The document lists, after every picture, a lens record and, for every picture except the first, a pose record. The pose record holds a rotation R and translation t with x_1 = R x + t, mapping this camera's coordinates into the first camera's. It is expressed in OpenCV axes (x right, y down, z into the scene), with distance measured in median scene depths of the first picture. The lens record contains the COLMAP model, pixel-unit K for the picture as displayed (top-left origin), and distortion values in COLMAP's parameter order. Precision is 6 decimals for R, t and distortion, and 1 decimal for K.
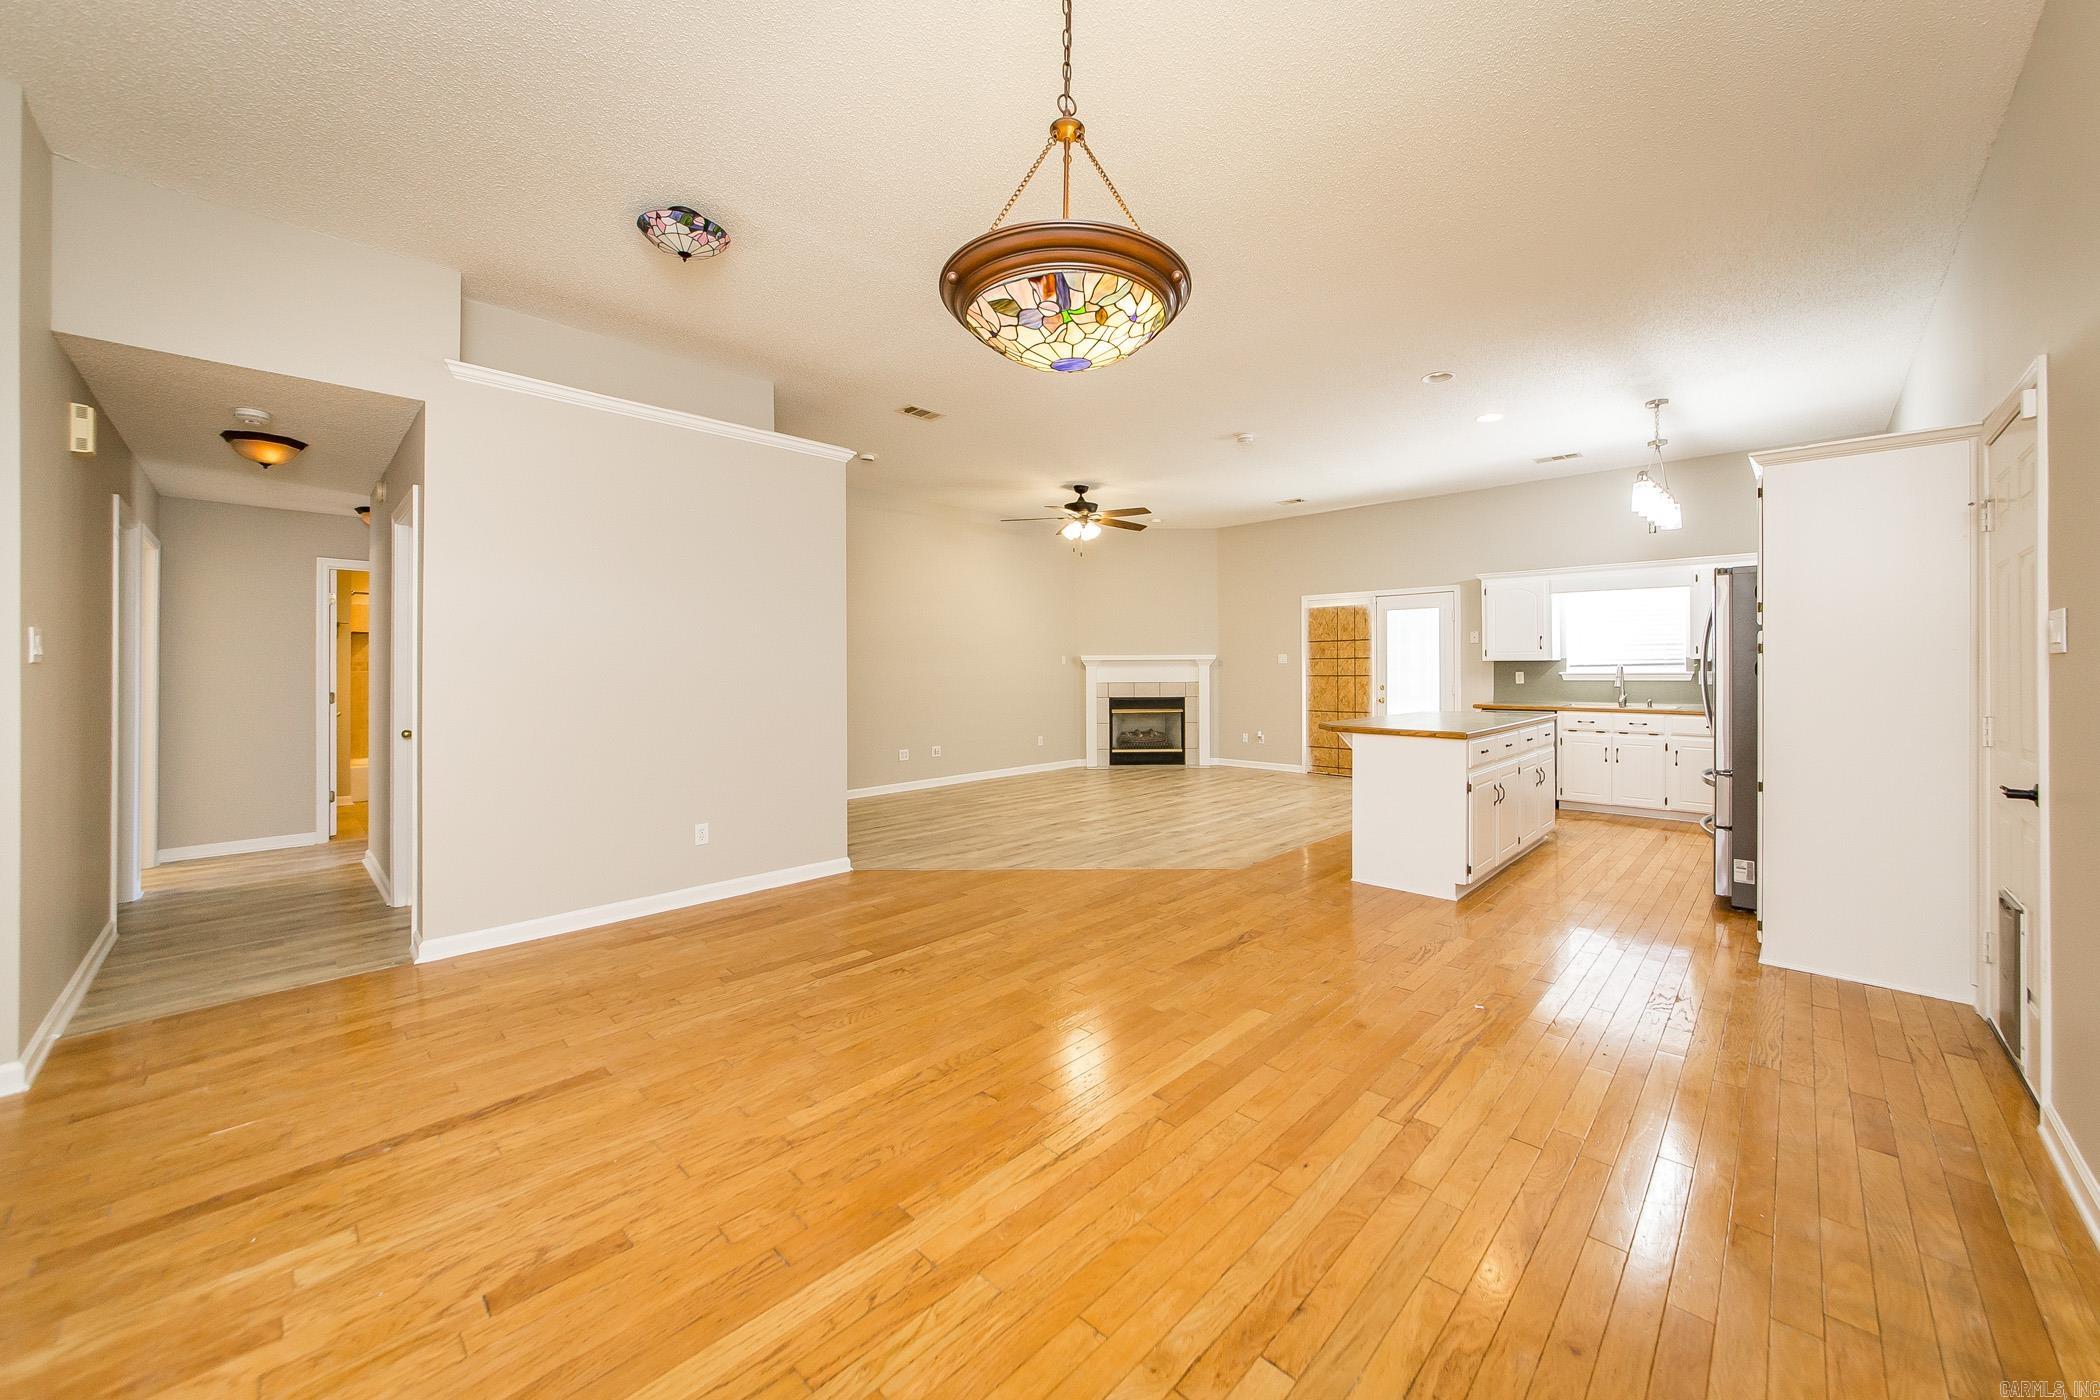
lens RADIAL K [[754.7, 0, 1097.7], [0, 754.7, 660.9], [0, 0, 1]] dist [-0.009996, -0.000669]
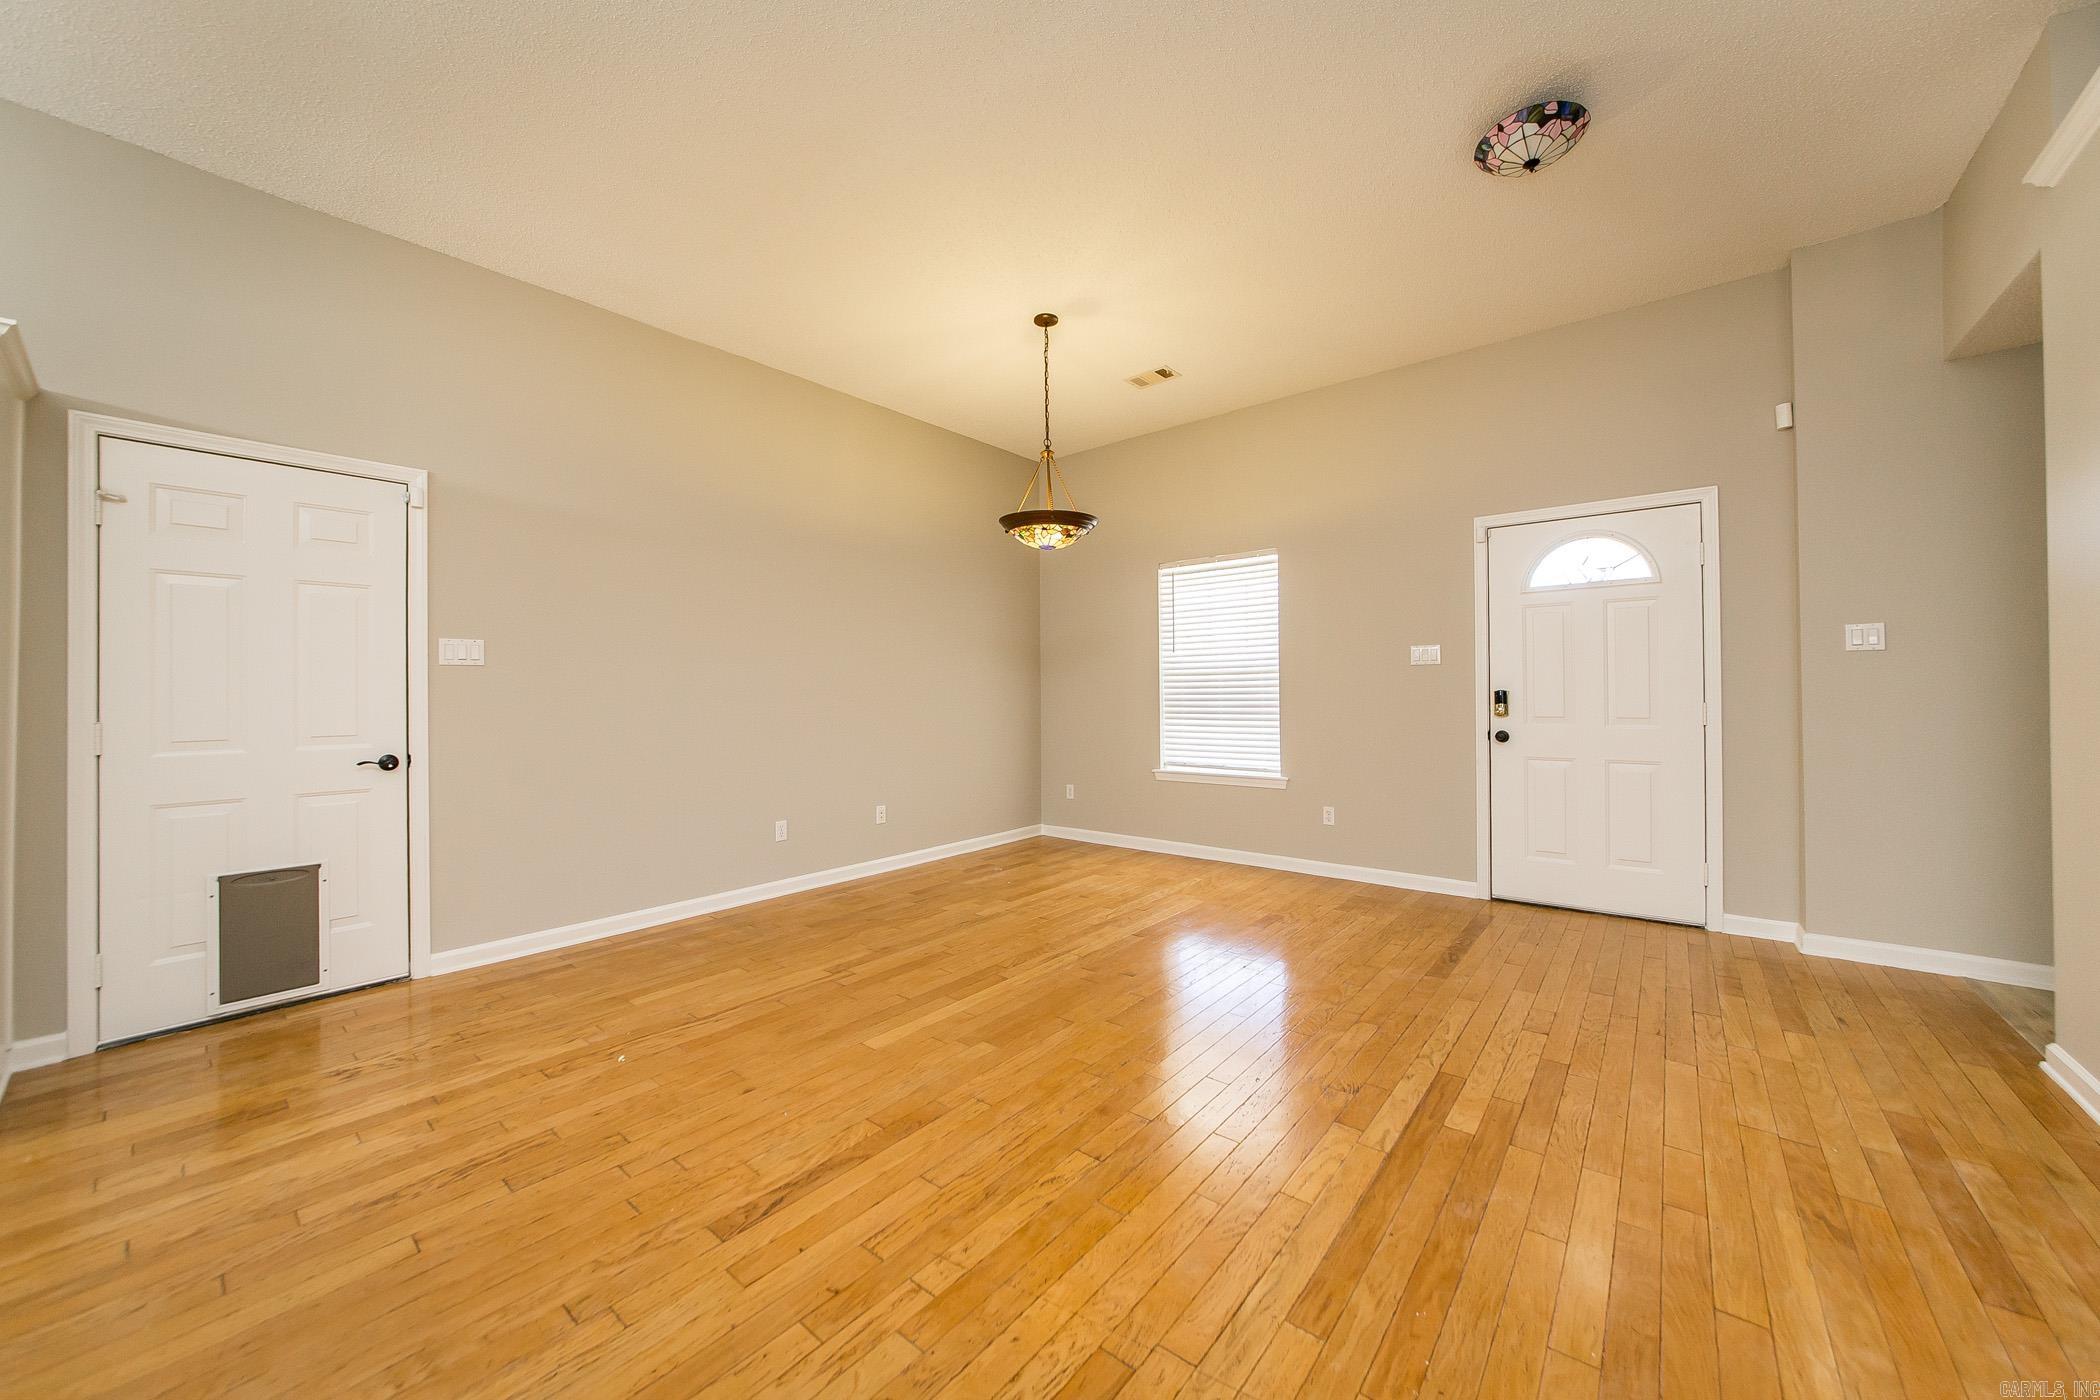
lens RADIAL K [[754.7, 0, 1043.2], [0, 754.7, 698.1], [0, 0, 1]] dist [-0.009996, -0.000669]
pose [[-0.999258, 0.013604, -0.036046, 0.014863], [0.013841, 0.999884, -0.006327, 0.022839], [0.035956, -0.006821, -0.999330, 0.683512]]
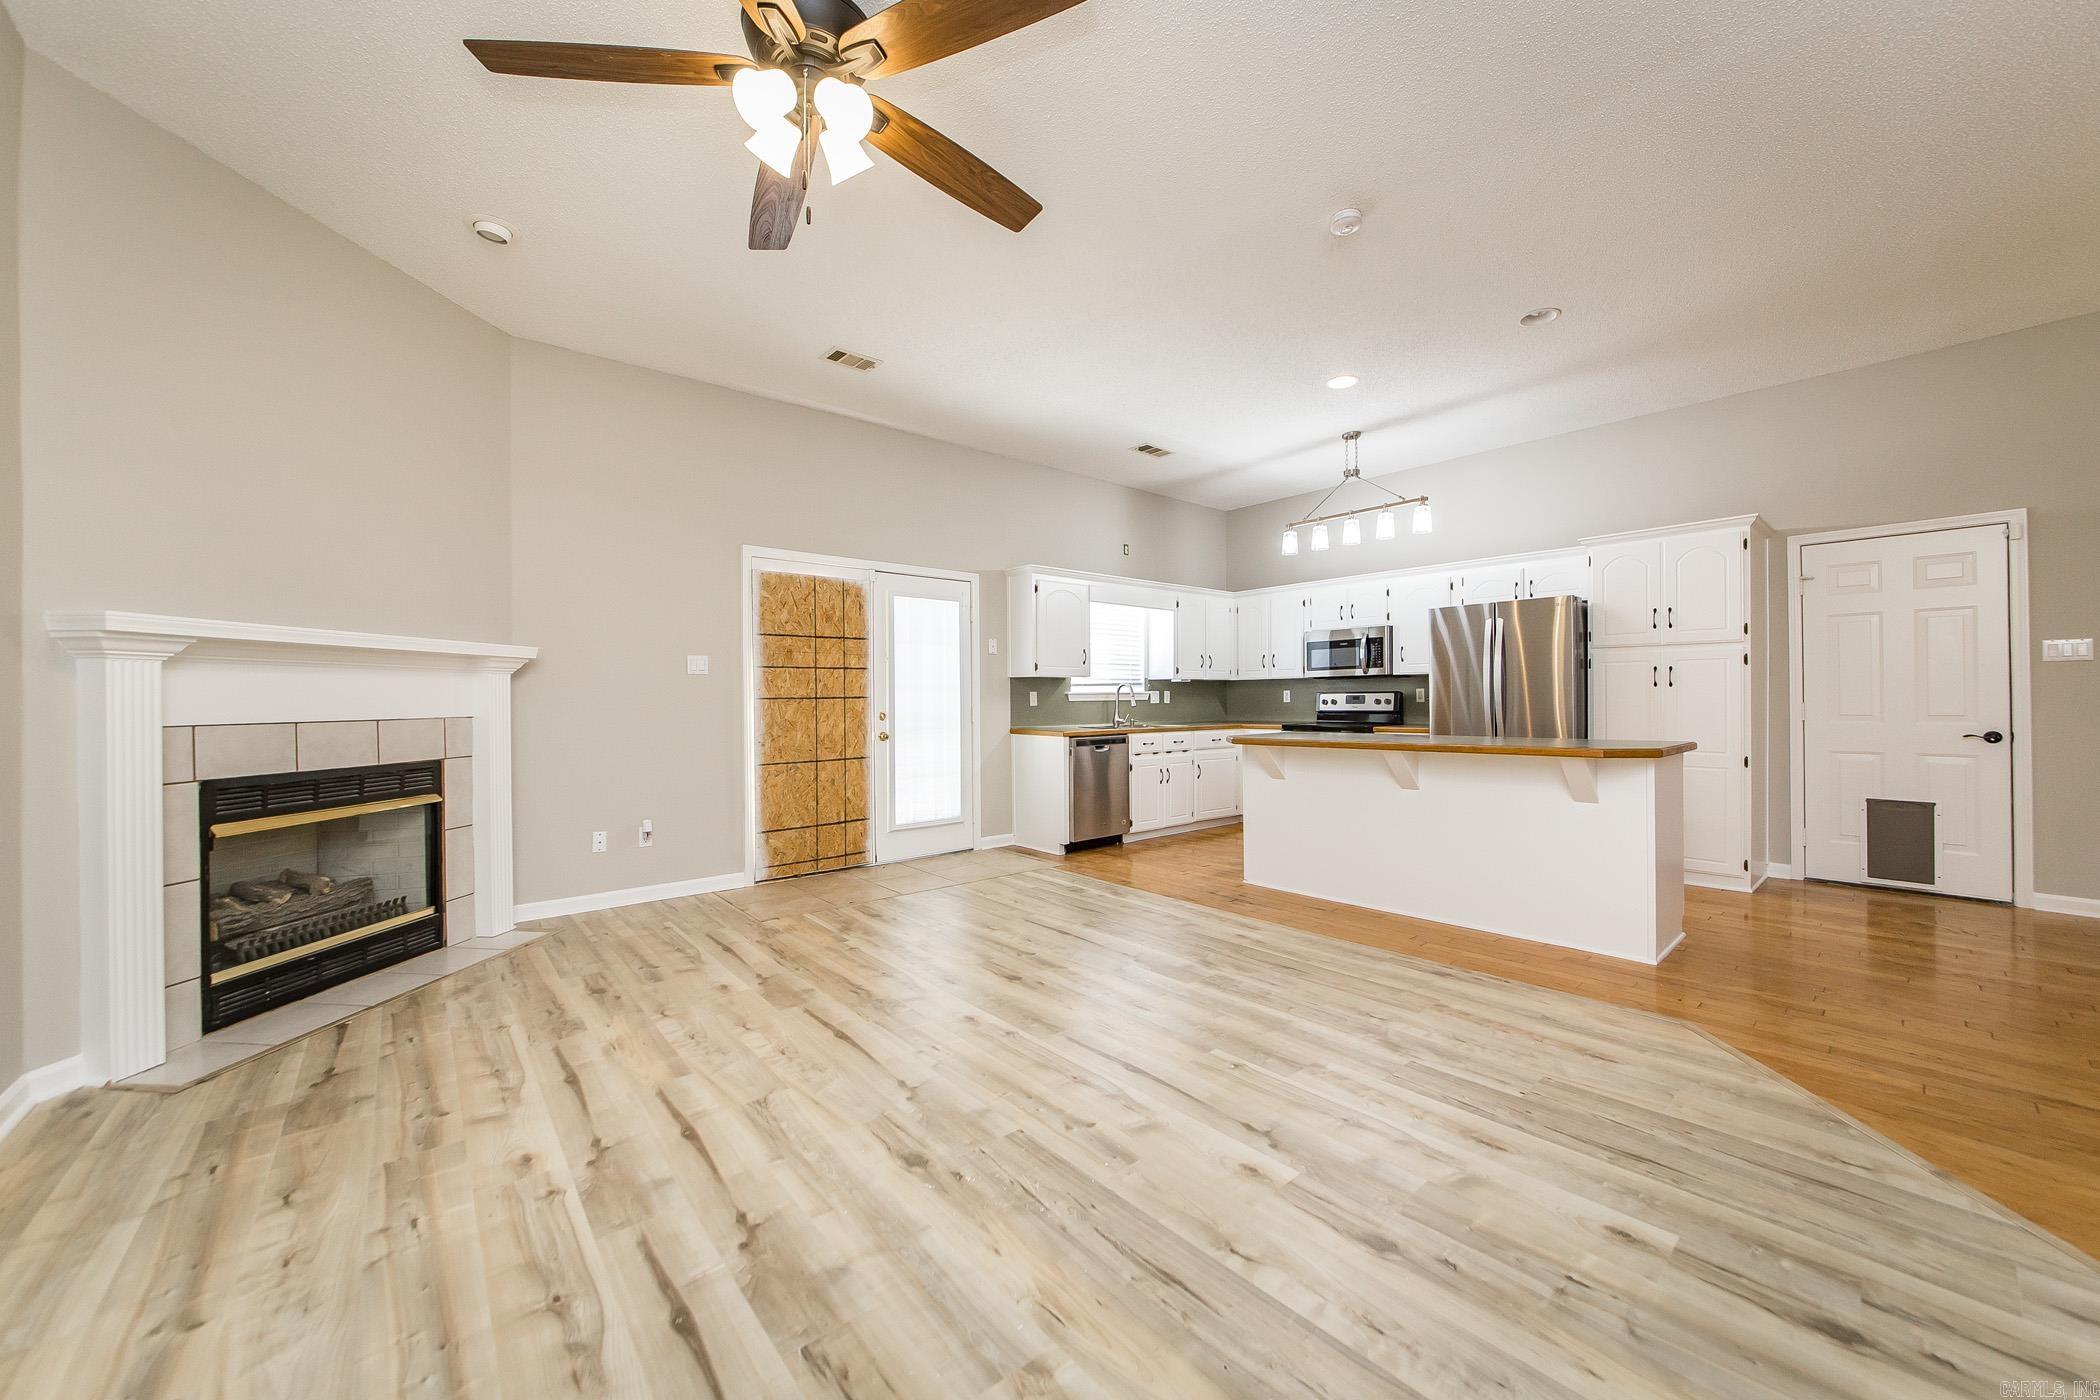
lens RADIAL K [[754.7, 0, 1068.9], [0, 754.7, 692.0], [0, 0, 1]] dist [-0.009996, -0.000669]
pose [[0.133724, 0.013089, 0.990932, -0.258366], [-0.001703, 0.999914, -0.012978, 0.025785], [-0.991017, 0.000048, 0.133735, 0.849695]]
